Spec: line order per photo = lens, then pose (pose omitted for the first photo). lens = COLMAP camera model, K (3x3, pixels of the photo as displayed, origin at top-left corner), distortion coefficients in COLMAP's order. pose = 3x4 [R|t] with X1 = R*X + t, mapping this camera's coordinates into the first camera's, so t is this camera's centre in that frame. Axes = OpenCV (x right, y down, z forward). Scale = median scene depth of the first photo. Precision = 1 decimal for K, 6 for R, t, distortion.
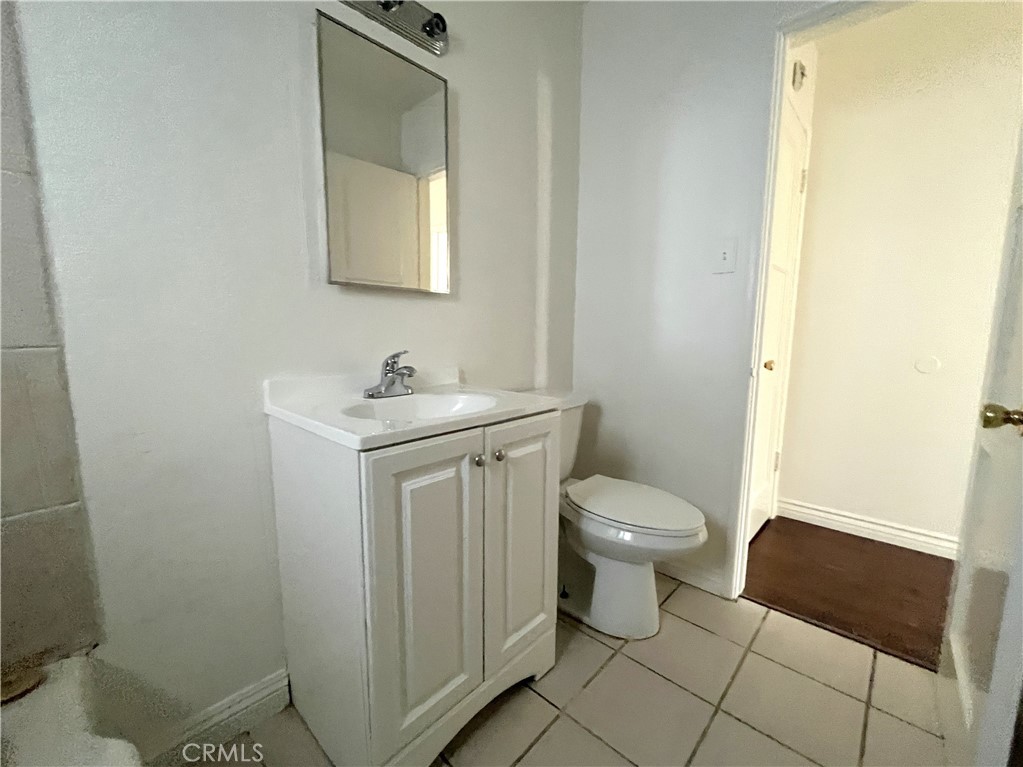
lens RADIAL K [[438.6, 0, 511.5], [0, 438.6, 383.5], [0, 0, 1]] dist [-0.000777, -0.000919]
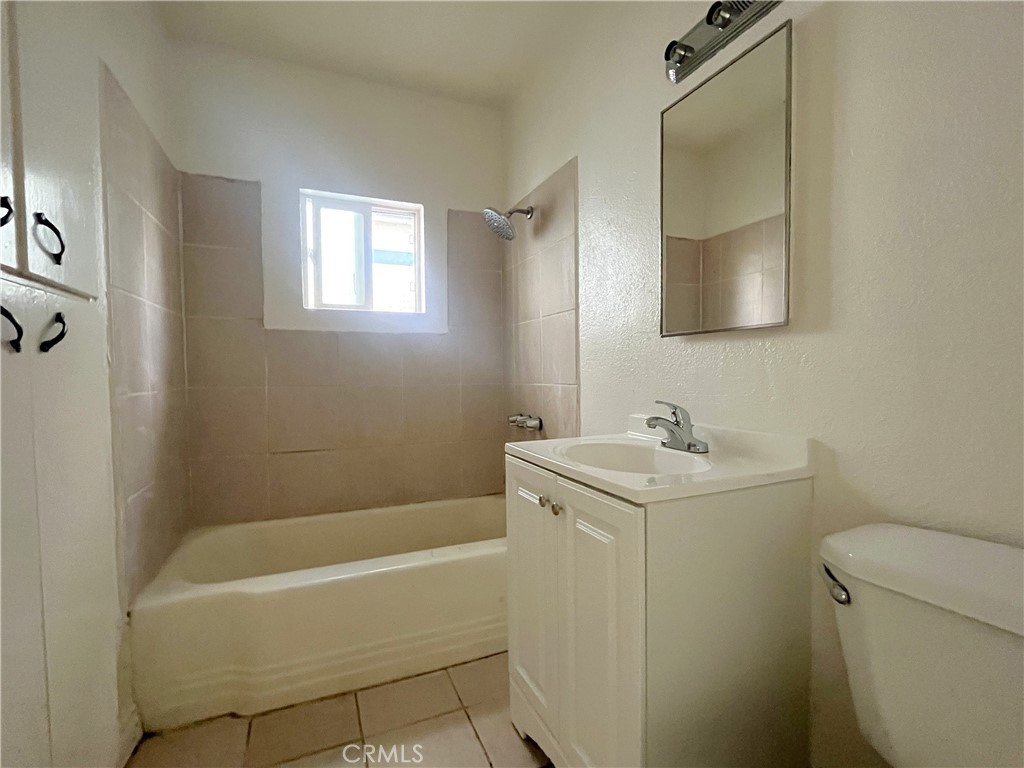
lens RADIAL K [[476.1, 0, 512.0], [0, 476.1, 384.0], [0, 0, 1]] dist [-0.000560, -0.000115]
pose [[-0.410893, 0.022919, -0.911395, 0.895734], [-0.108316, 0.991376, 0.073764, -0.164728], [0.905226, 0.129027, -0.404867, 1.204065]]
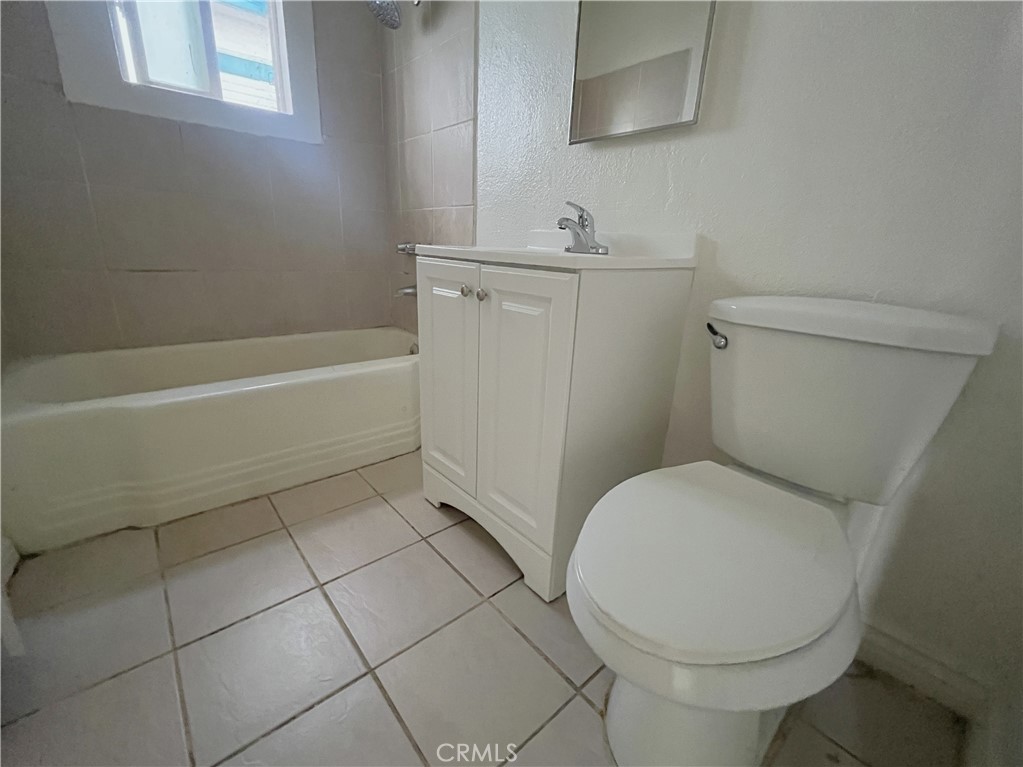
lens RADIAL K [[438.6, 0, 511.5], [0, 438.6, 383.5], [0, 0, 1]] dist [-0.000777, -0.000919]
pose [[-0.120673, 0.291939, -0.948794, 0.908016], [-0.166989, 0.936188, 0.309299, 0.029054], [0.978546, 0.195762, -0.064222, 1.083423]]
